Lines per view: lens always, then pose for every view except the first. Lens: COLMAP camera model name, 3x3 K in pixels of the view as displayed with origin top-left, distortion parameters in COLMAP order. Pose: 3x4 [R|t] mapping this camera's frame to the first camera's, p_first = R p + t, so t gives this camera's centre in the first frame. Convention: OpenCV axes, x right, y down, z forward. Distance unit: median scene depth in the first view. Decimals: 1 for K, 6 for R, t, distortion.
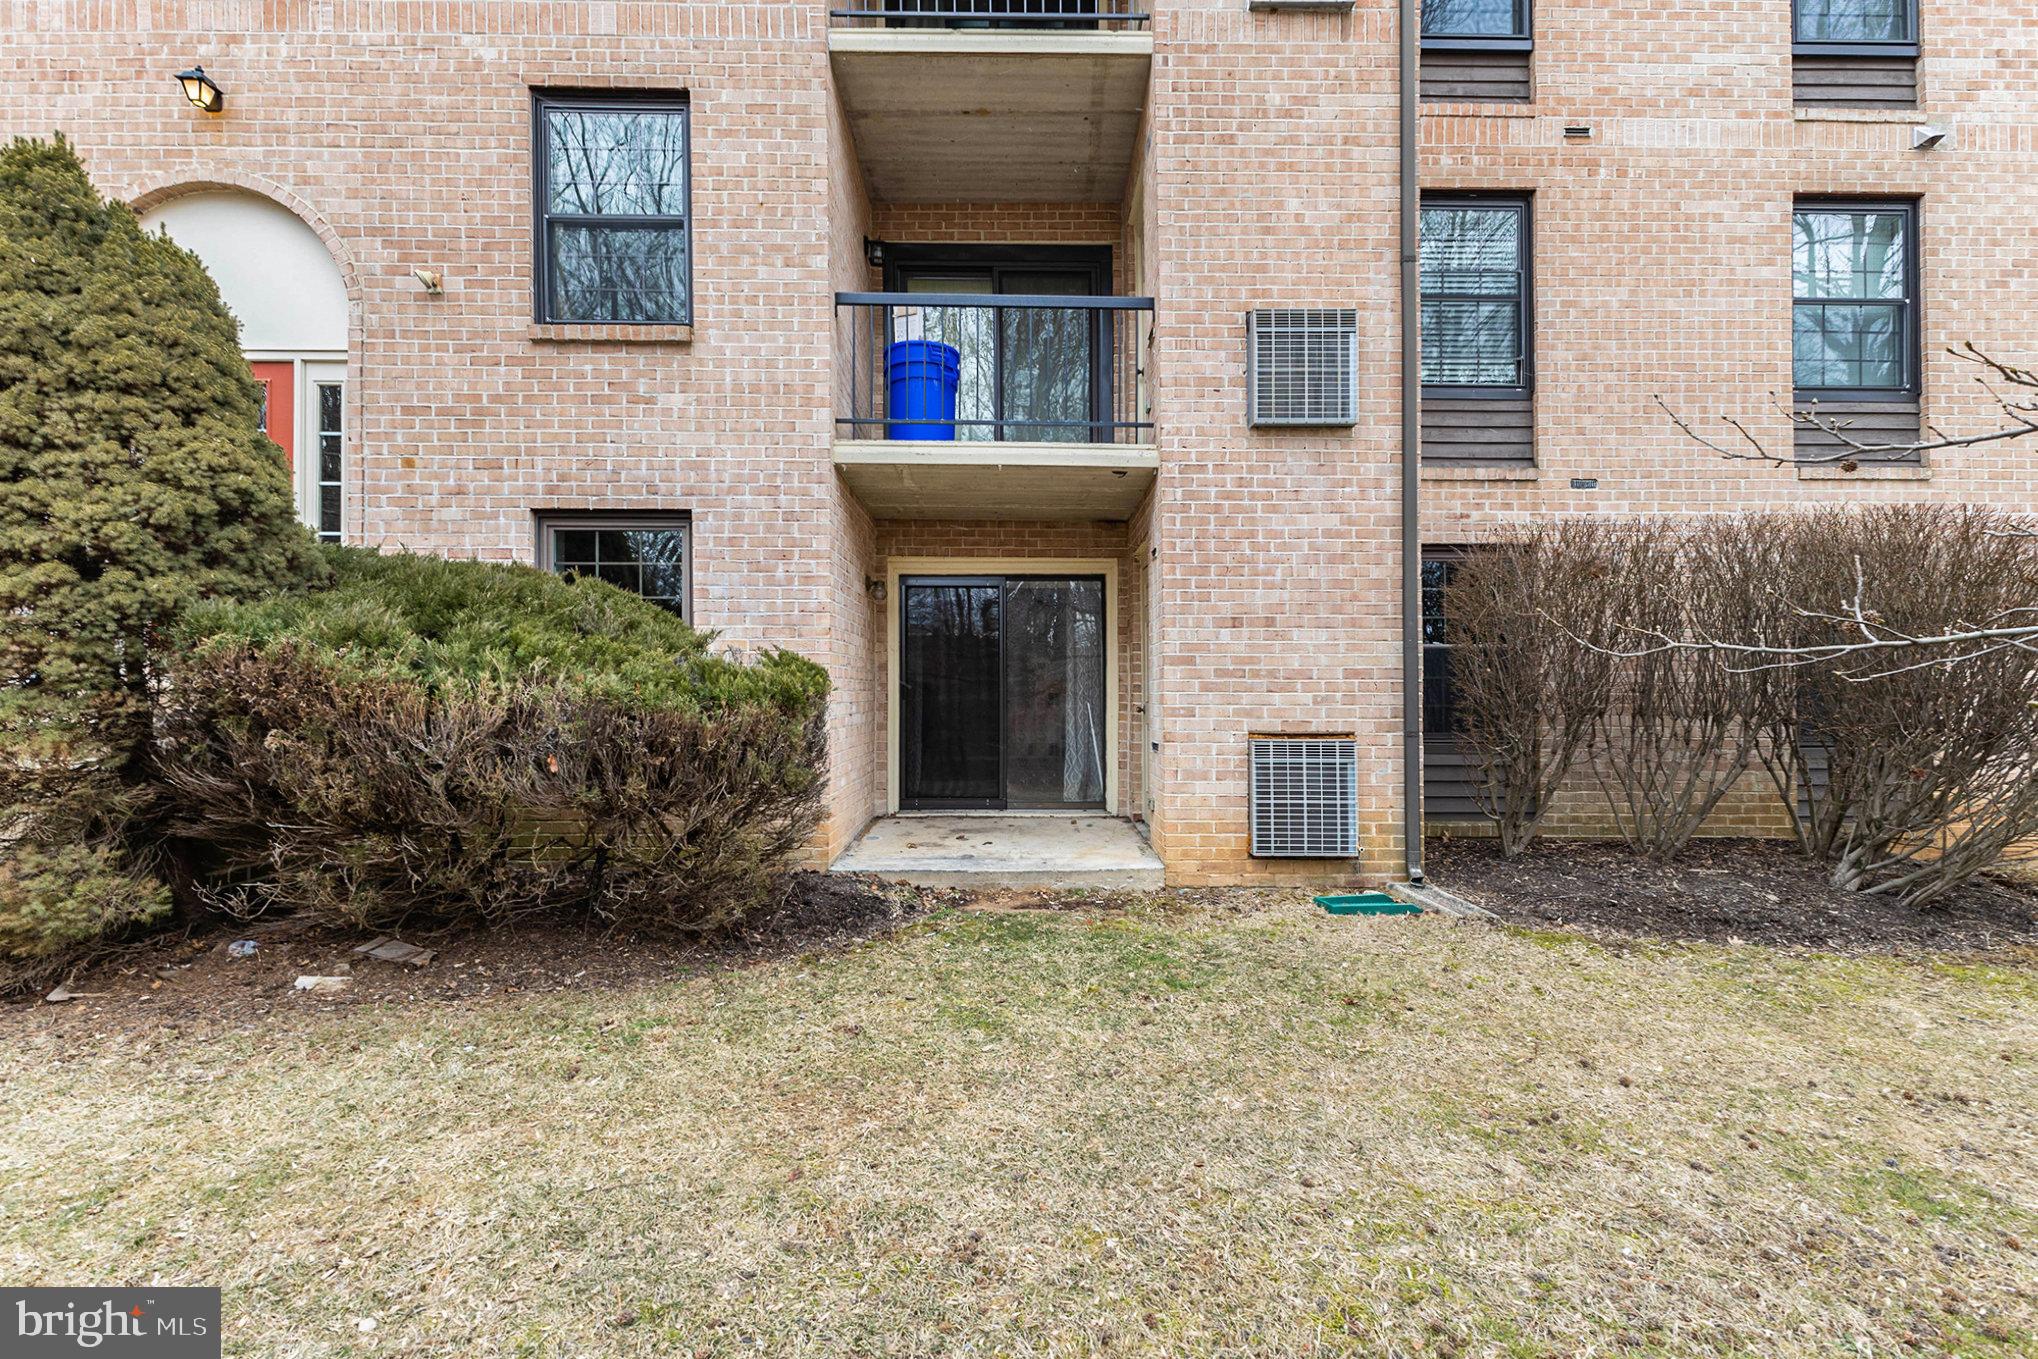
lens RADIAL K [[955.3, 0, 1118.1], [0, 955.3, 654.9], [0, 0, 1]] dist [0.022160, -0.013640]
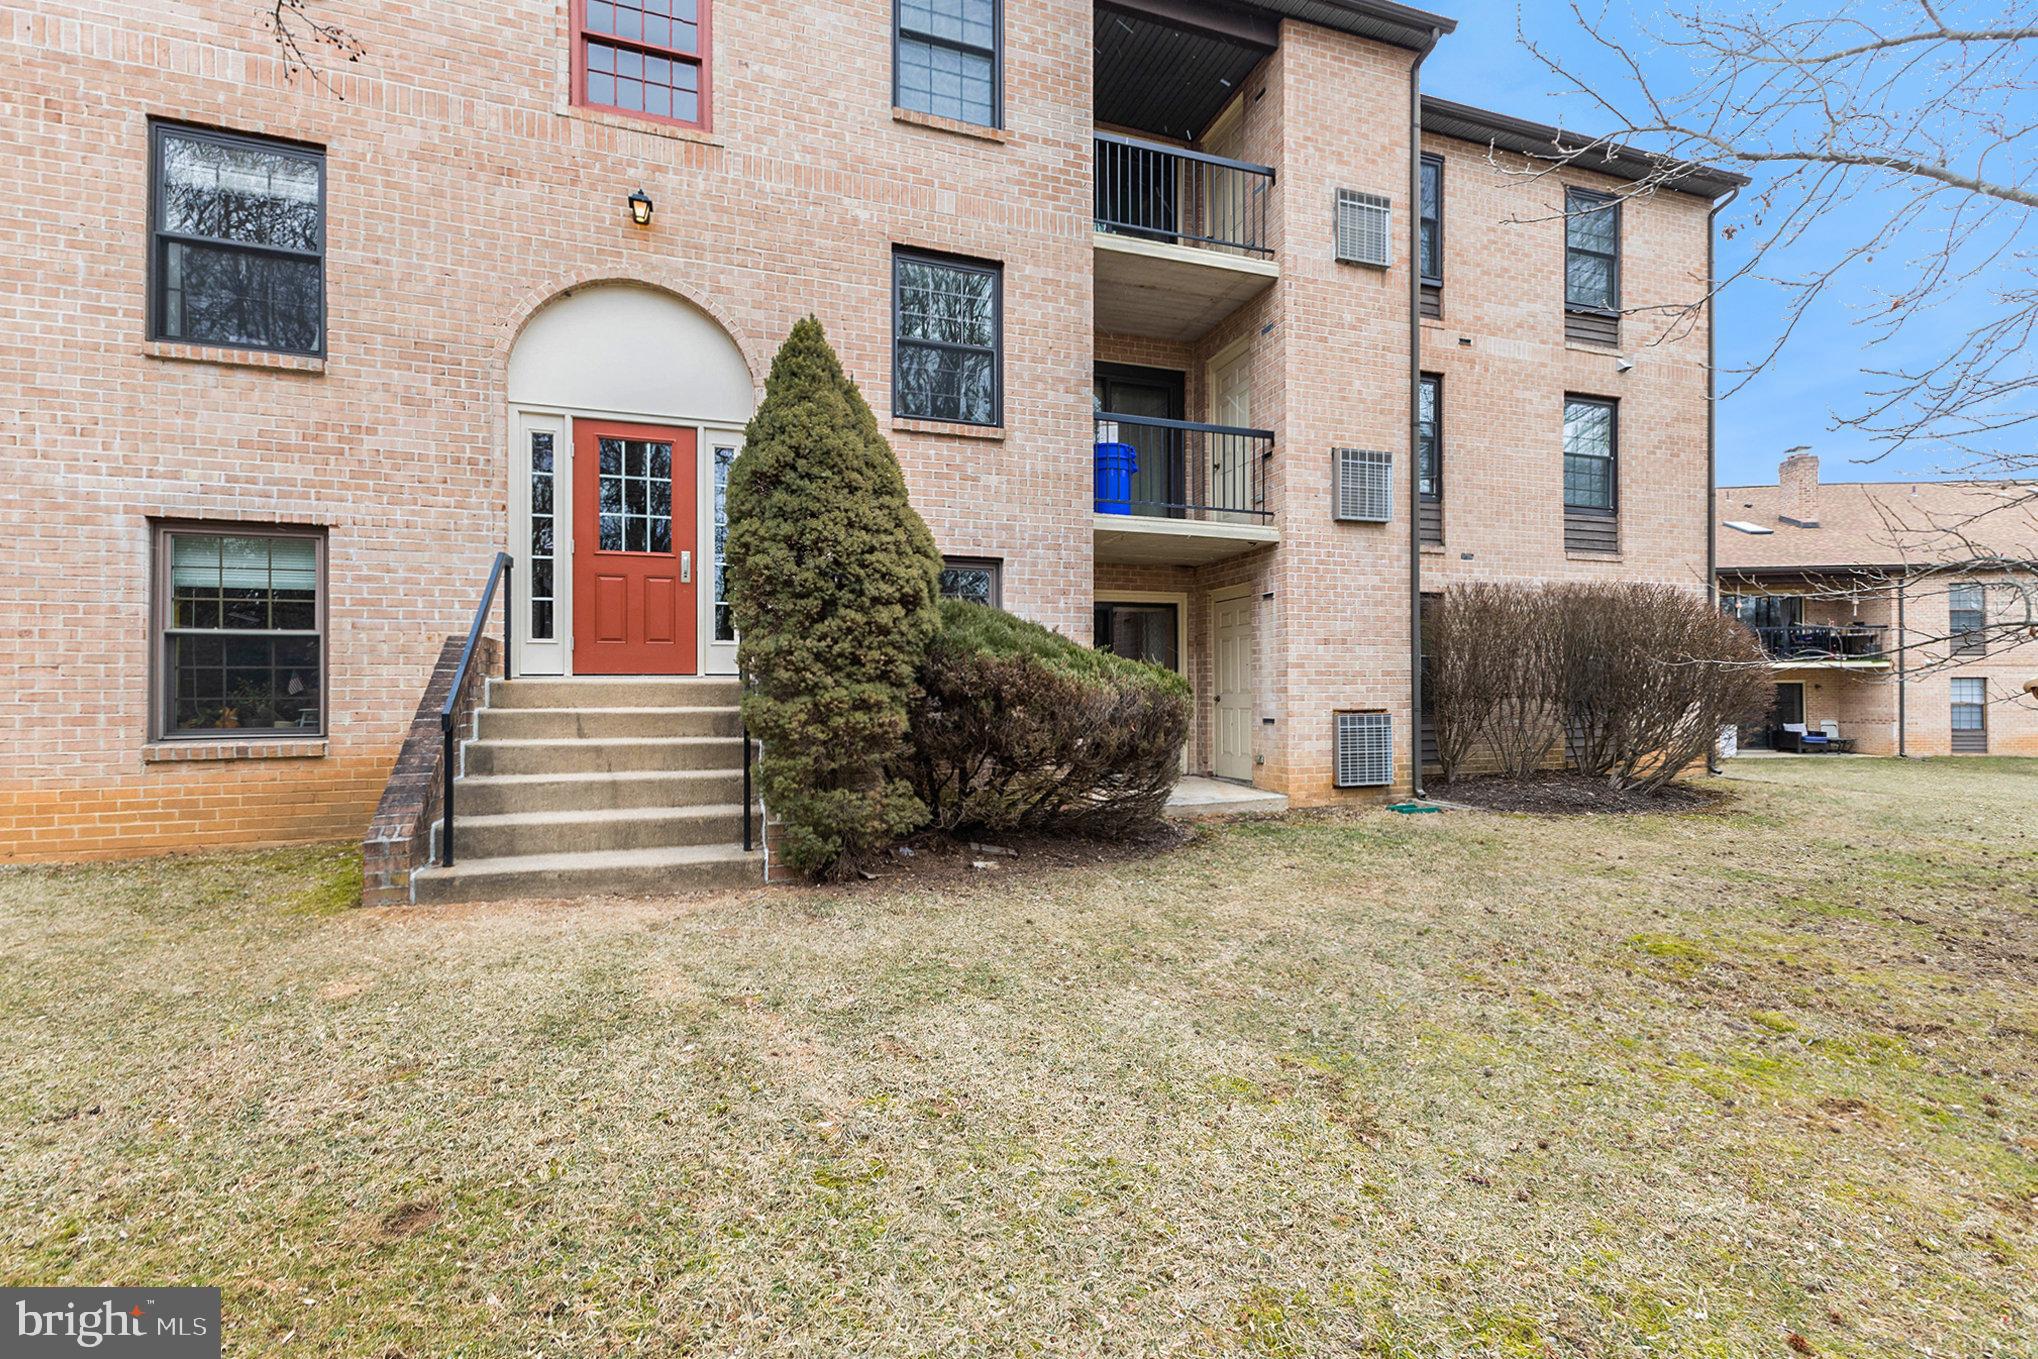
lens RADIAL K [[955.3, 0, 1118.1], [0, 955.3, 654.9], [0, 0, 1]] dist [0.022160, -0.013640]
pose [[0.935259, 0.006309, 0.353908, -0.765442], [-0.005952, 0.999980, -0.002099, -0.006097], [-0.353914, -0.000143, 0.935278, -0.371065]]
